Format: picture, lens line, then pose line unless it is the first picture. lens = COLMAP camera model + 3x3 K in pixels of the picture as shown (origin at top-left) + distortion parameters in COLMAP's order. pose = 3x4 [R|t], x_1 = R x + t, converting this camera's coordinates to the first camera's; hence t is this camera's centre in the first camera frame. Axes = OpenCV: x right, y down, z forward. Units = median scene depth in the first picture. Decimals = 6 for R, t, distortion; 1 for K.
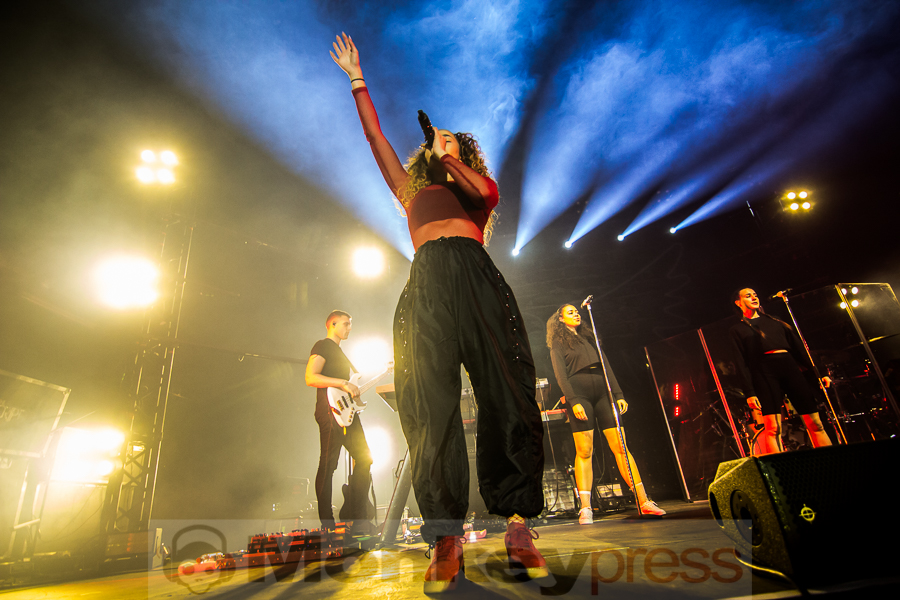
lens RADIAL K [[461.4, 0, 450.0], [0, 461.4, 300.0], [0, 0, 1]] dist [-0.020755, 0.000306]
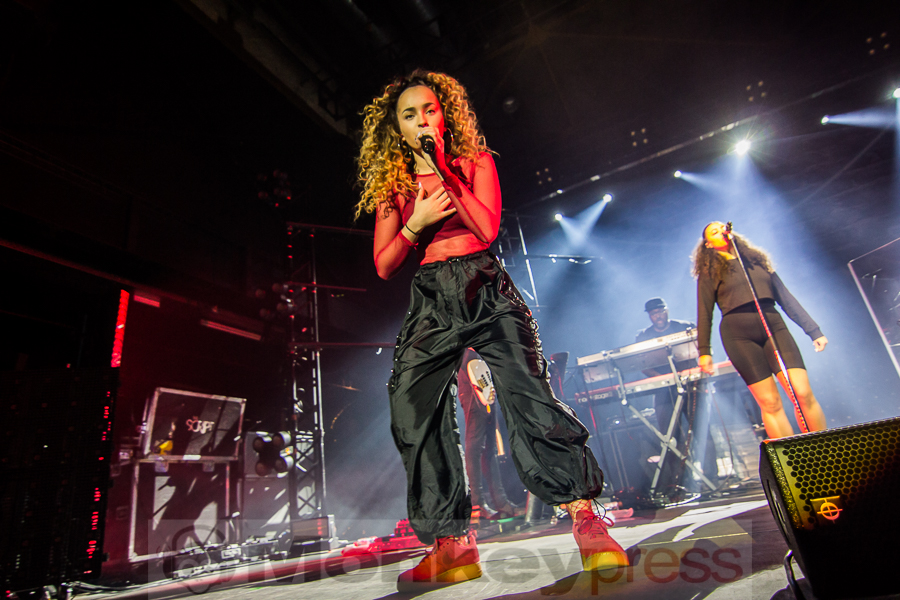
lens RADIAL K [[512.5, 0, 450.0], [0, 512.5, 300.0], [0, 0, 1]] dist [0.004990, -0.000055]
pose [[0.927751, -0.165068, -0.334710, 0.127159], [0.194784, 0.979188, 0.057000, -0.023608], [0.318335, -0.118078, 0.940596, -0.015667]]
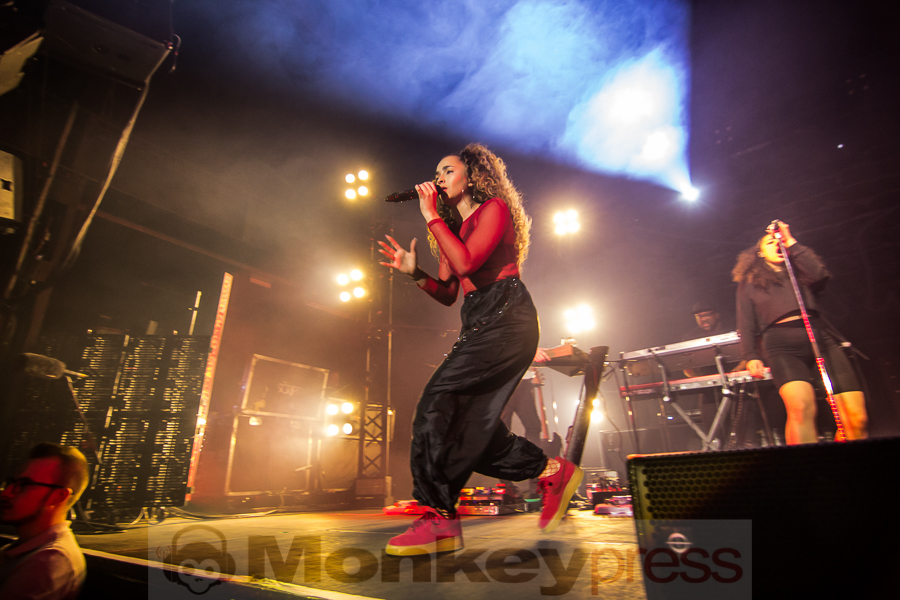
lens RADIAL K [[462.1, 0, 450.0], [0, 462.1, 300.0], [0, 0, 1]] dist [-0.005699, -0.000989]
pose [[0.847706, -0.121631, -0.516334, 0.221323], [0.166454, 0.985188, 0.041203, -0.001889], [0.503675, -0.120874, 0.855395, 0.054270]]
